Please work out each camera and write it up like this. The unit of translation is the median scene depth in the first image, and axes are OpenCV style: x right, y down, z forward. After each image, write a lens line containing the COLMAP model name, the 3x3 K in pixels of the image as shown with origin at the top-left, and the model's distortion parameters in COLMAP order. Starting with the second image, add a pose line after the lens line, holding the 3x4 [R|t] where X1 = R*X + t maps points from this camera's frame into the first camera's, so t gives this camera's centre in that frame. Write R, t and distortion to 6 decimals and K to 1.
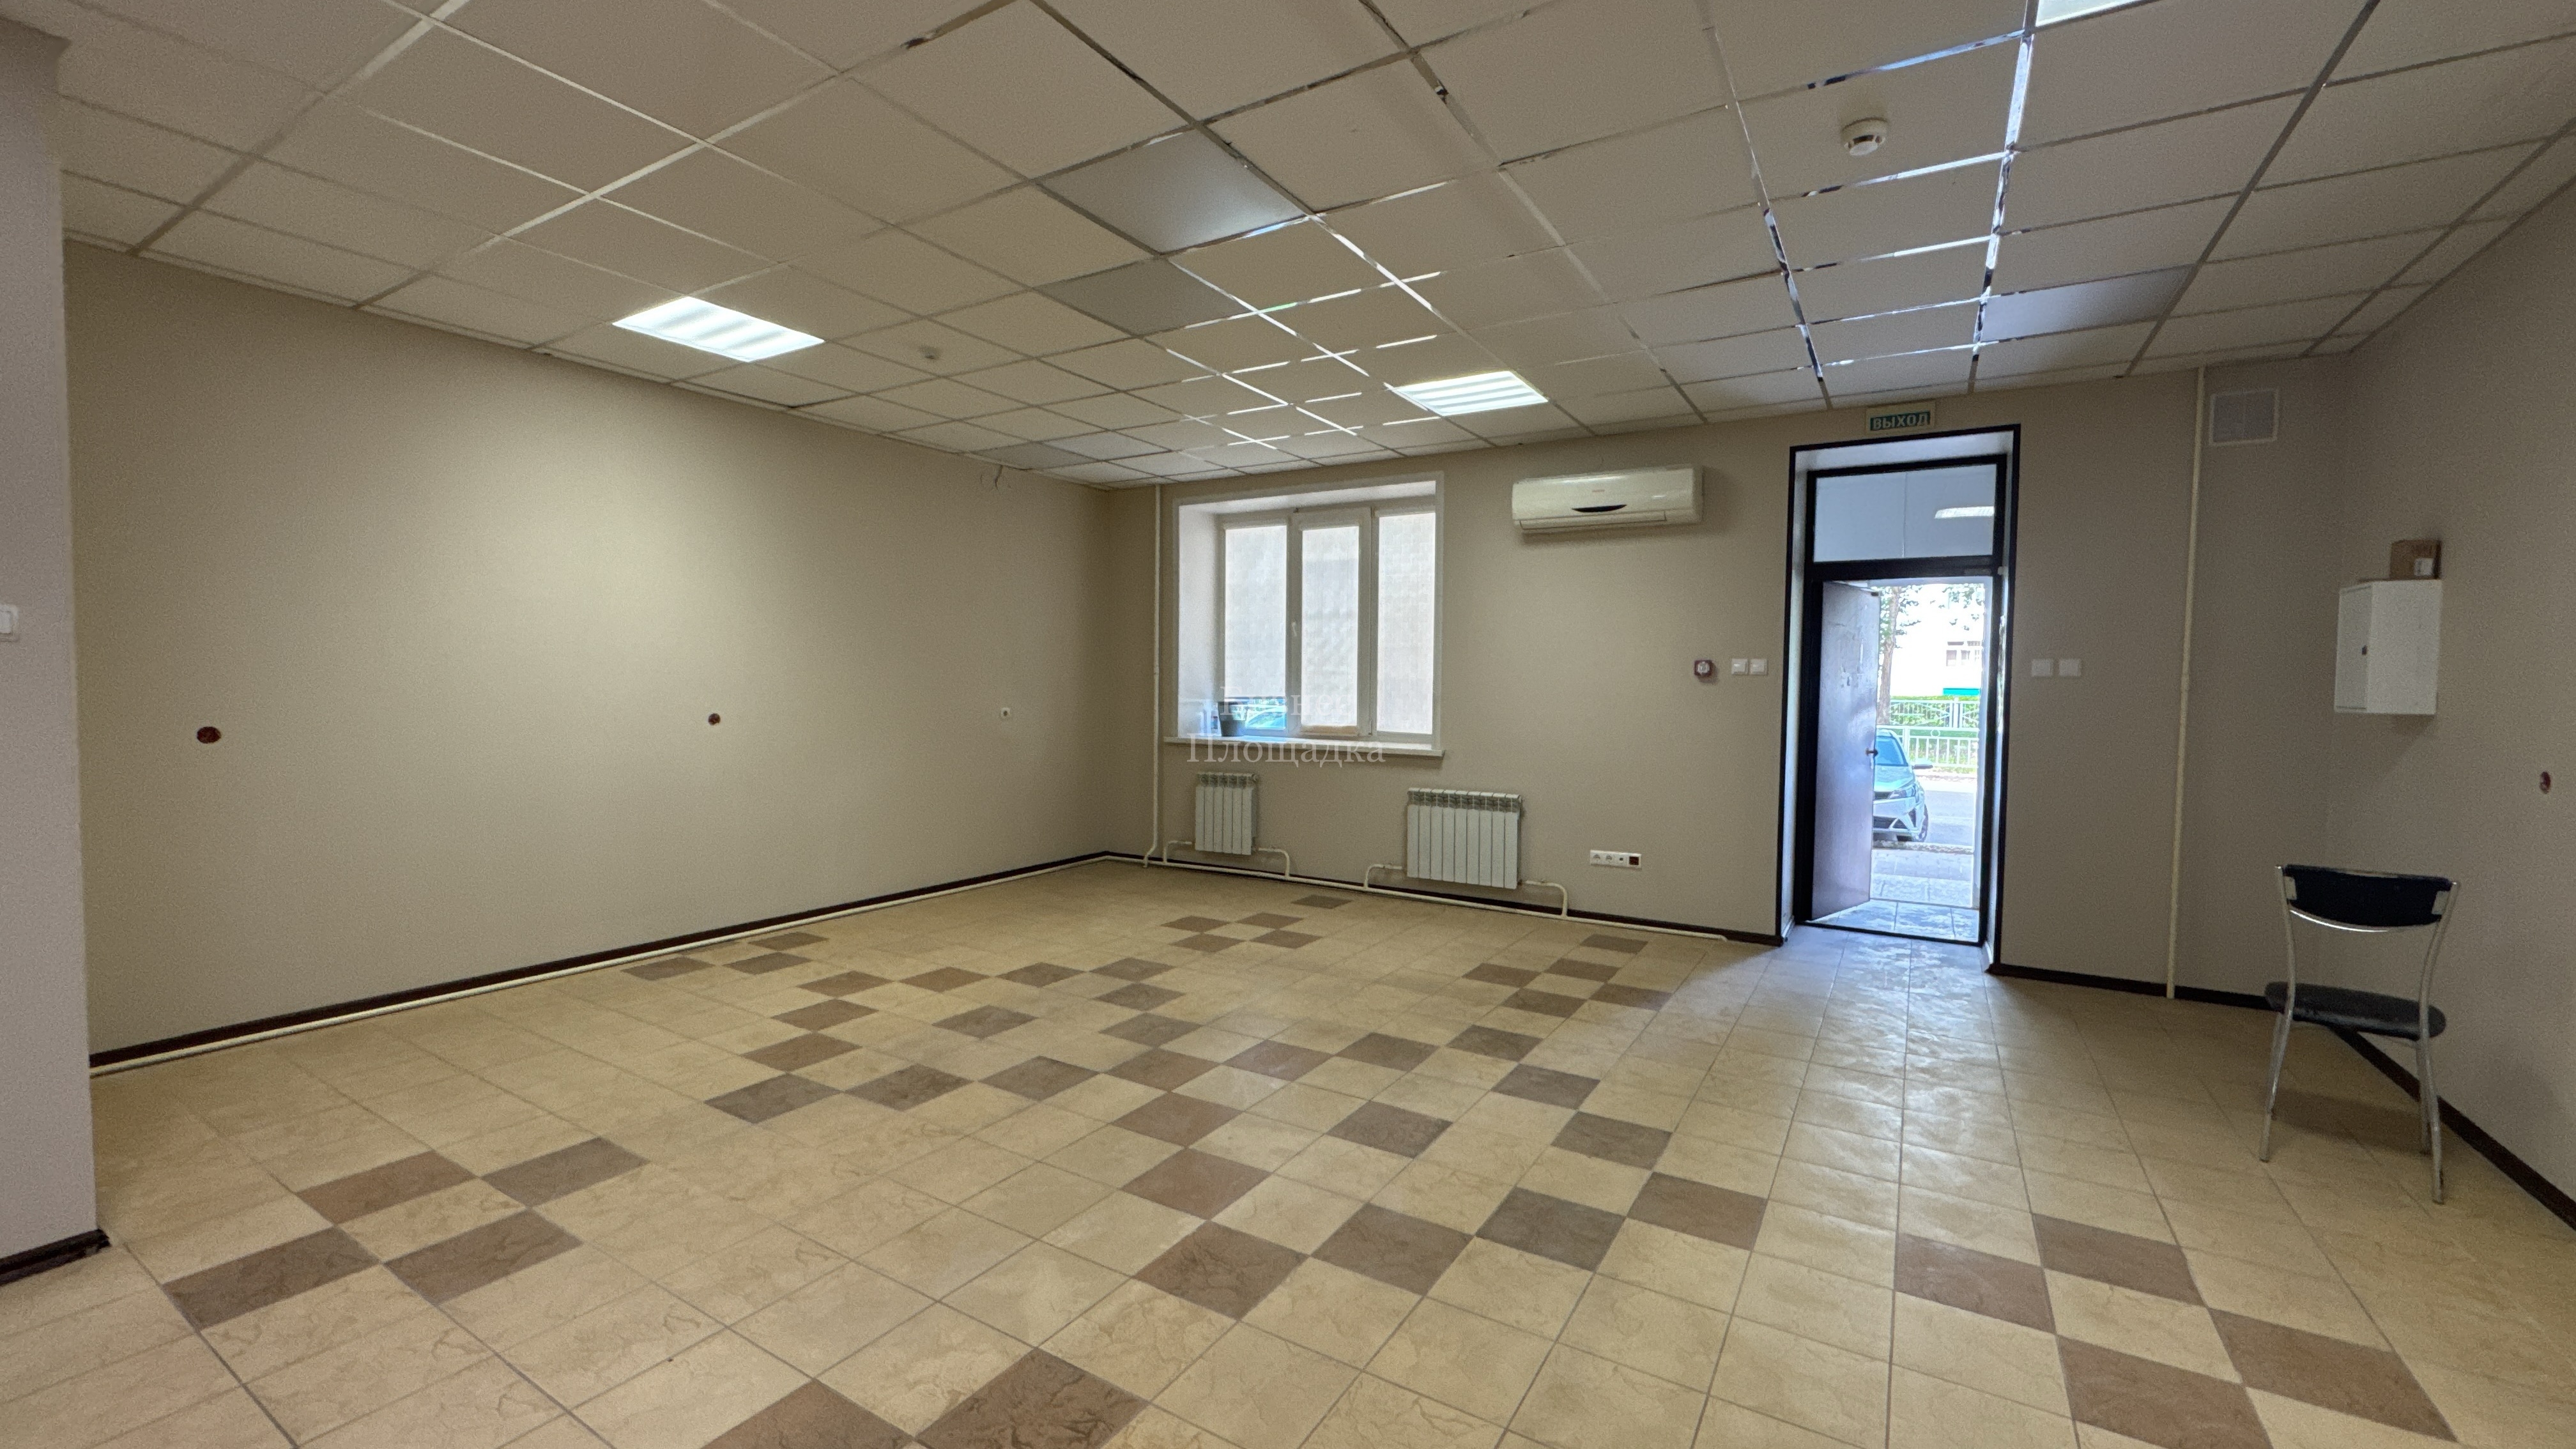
lens RADIAL K [[1029.7, 0, 1288.5], [0, 1029.7, 720.2], [0, 0, 1]] dist [-0.001063, 0.000061]
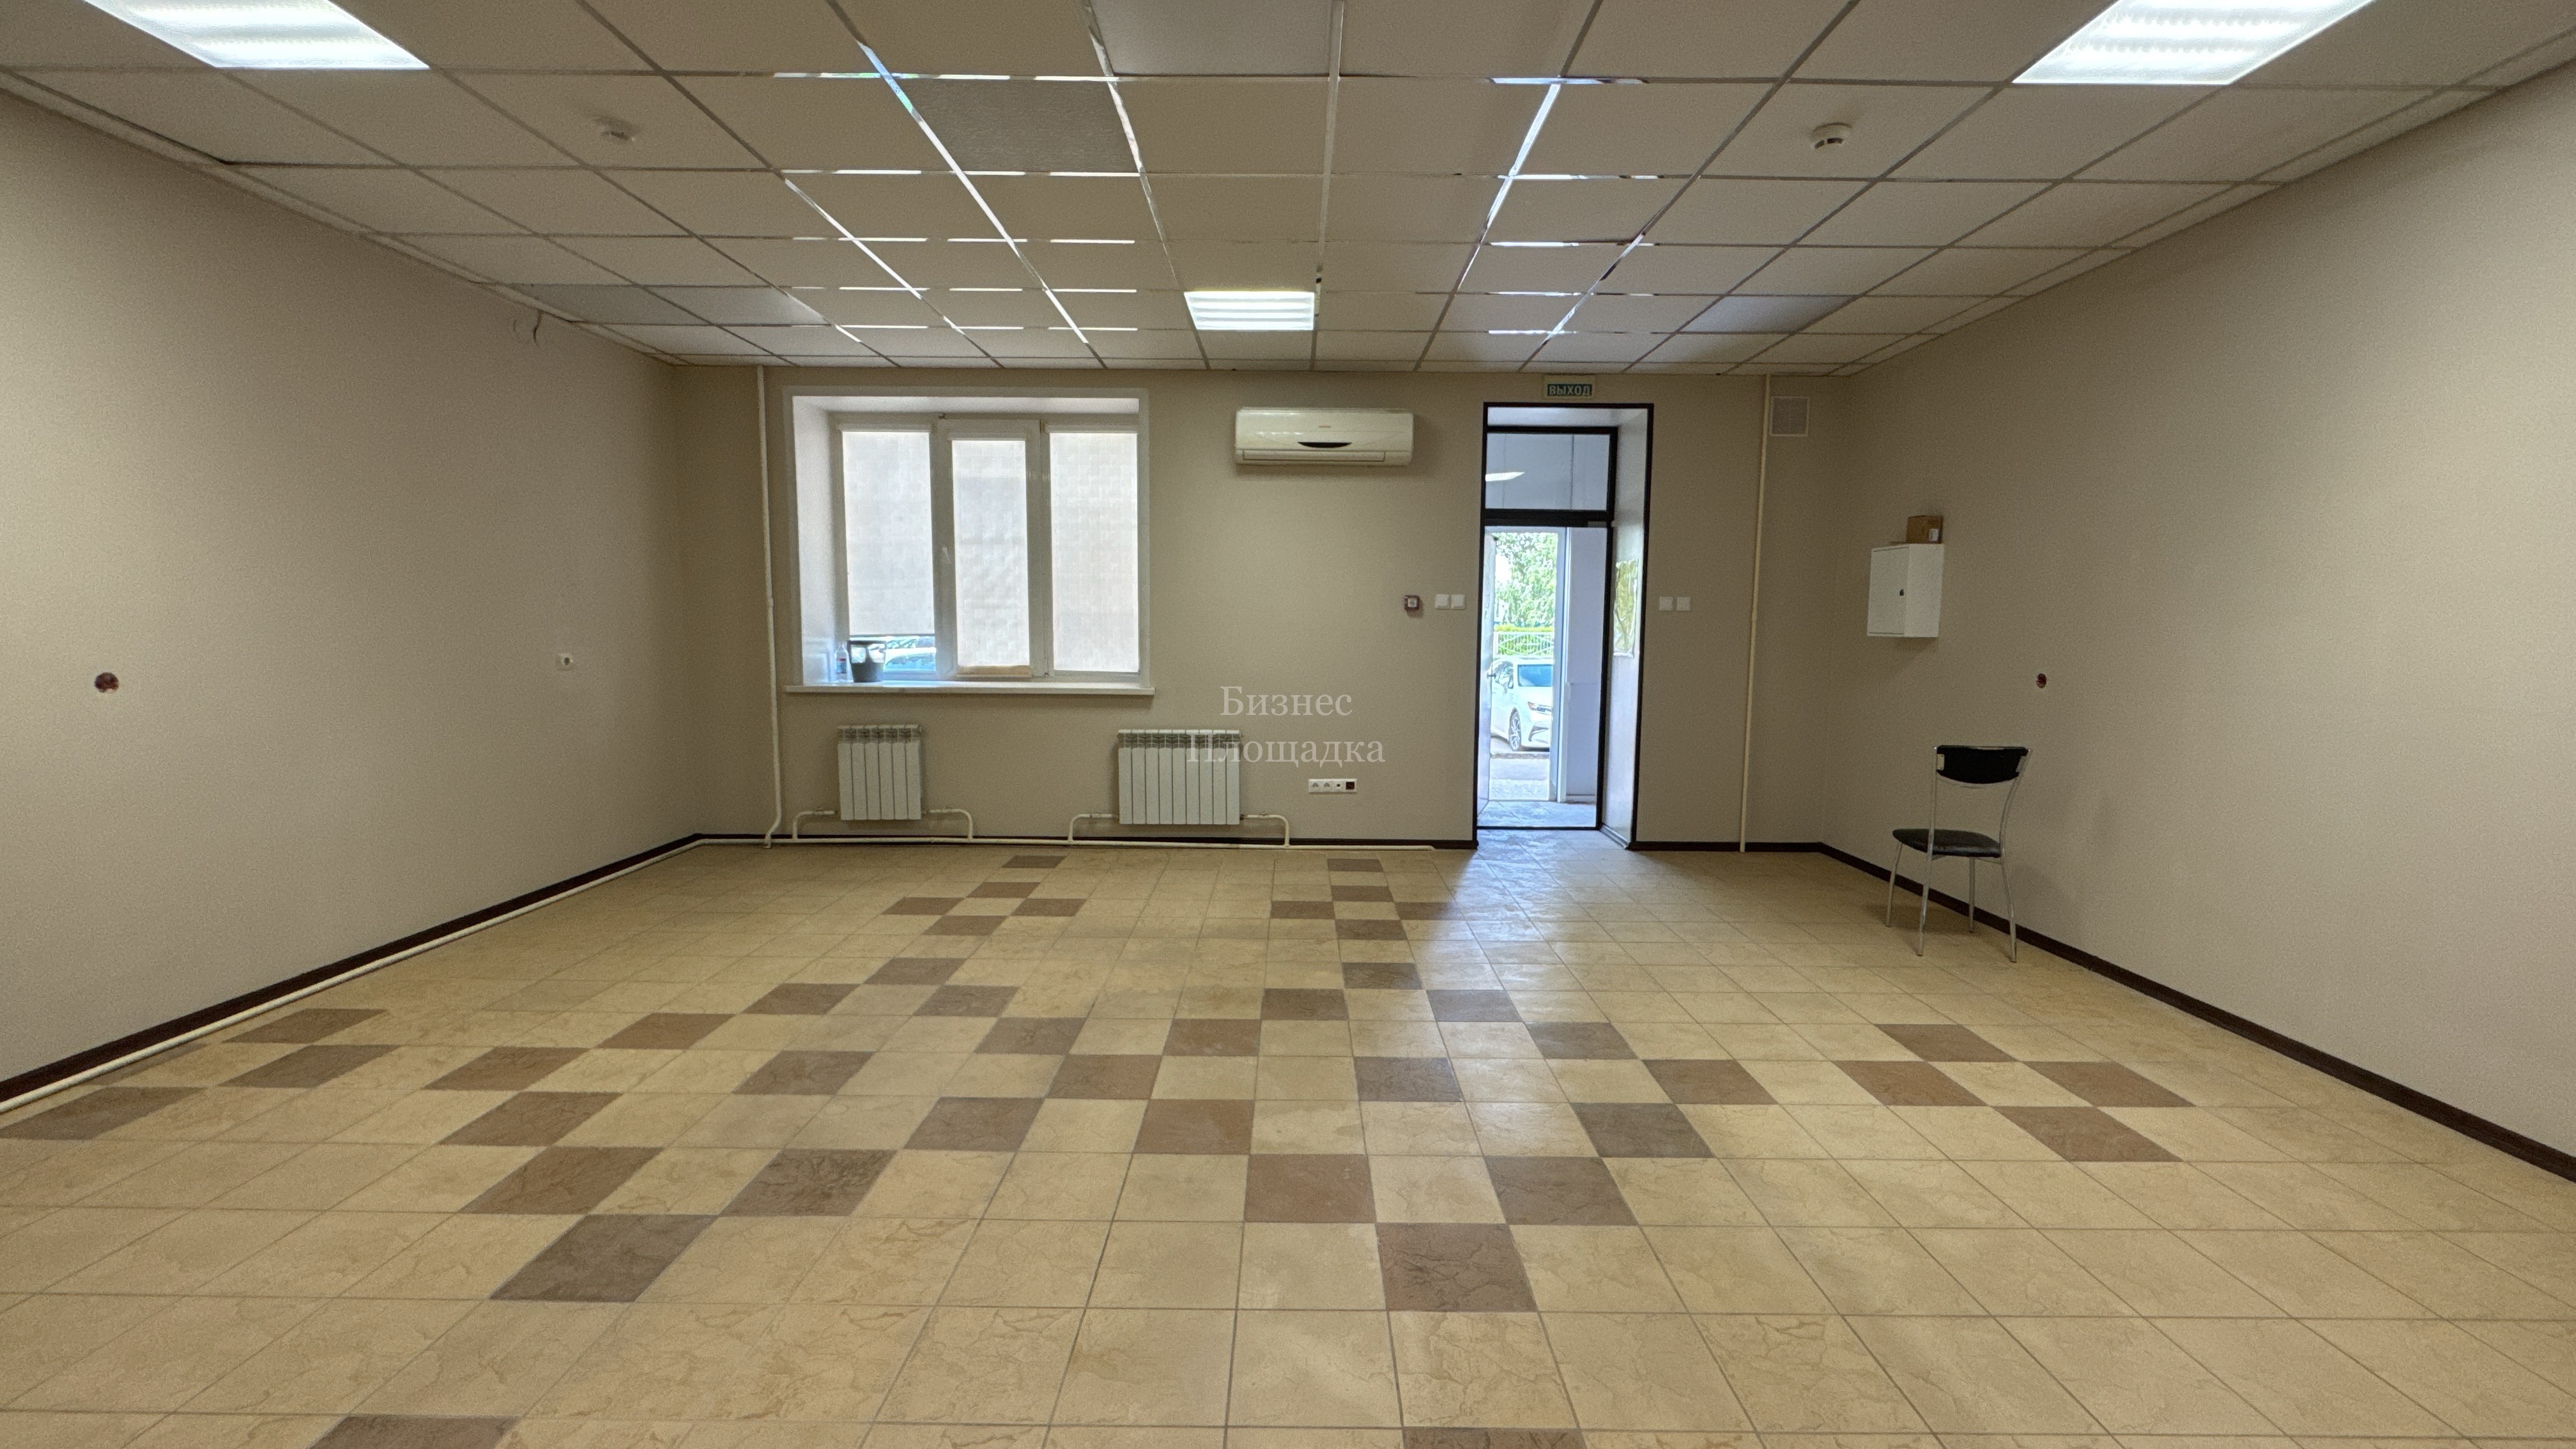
lens RADIAL K [[1029.7, 0, 1288.5], [0, 1029.7, 720.2], [0, 0, 1]] dist [-0.001063, 0.000061]
pose [[0.853974, -0.054291, 0.517476, -0.280893], [0.021318, 0.997357, 0.069458, -0.005764], [-0.519880, -0.048284, 0.852874, 0.145308]]
